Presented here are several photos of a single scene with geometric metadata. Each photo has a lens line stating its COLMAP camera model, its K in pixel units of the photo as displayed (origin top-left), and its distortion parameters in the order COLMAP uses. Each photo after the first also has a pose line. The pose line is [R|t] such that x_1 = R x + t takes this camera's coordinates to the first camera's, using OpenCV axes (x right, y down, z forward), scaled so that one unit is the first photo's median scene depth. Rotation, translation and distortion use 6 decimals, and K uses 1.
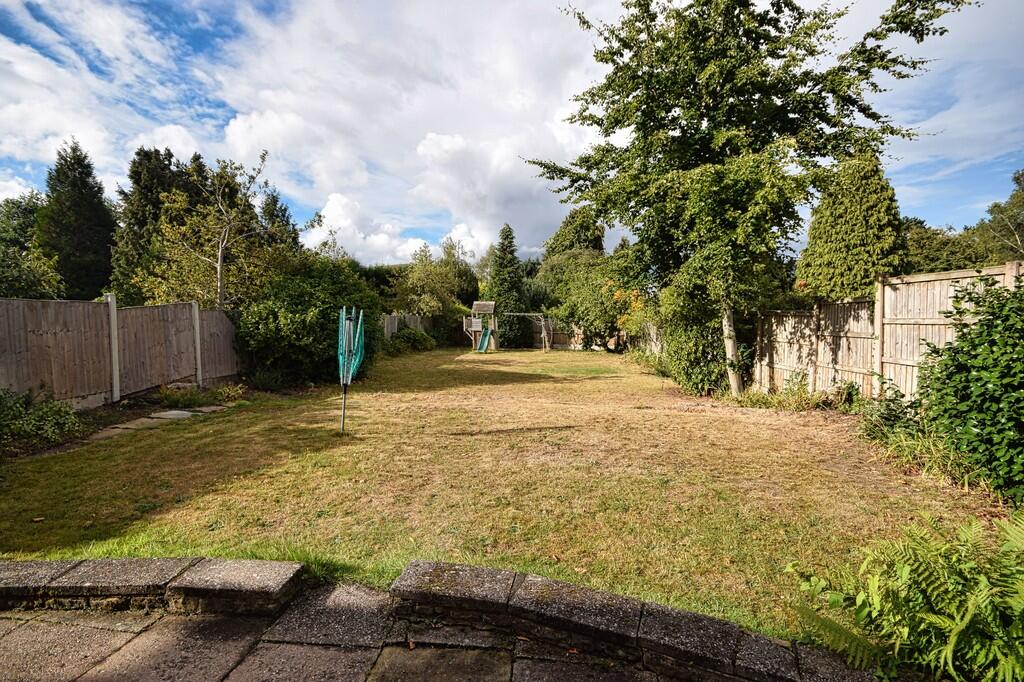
lens RADIAL K [[460.4, 0, 510.1], [0, 460.4, 340.8], [0, 0, 1]] dist [0.003428, 0.000072]
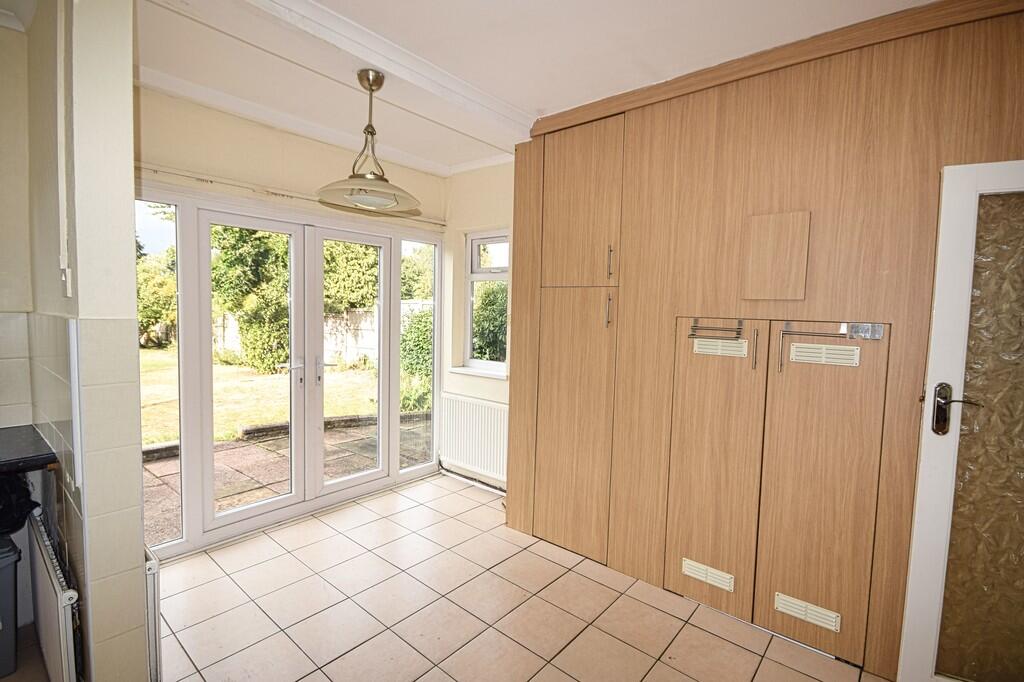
lens RADIAL K [[471.5, 0, 512.1], [0, 471.5, 340.8], [0, 0, 1]] dist [-0.013963, -0.000431]
pose [[0.558602, -0.041113, 0.828416, -0.351782], [0.025358, 0.999150, 0.032488, -0.006653], [-0.829048, 0.002859, 0.559170, -0.390062]]
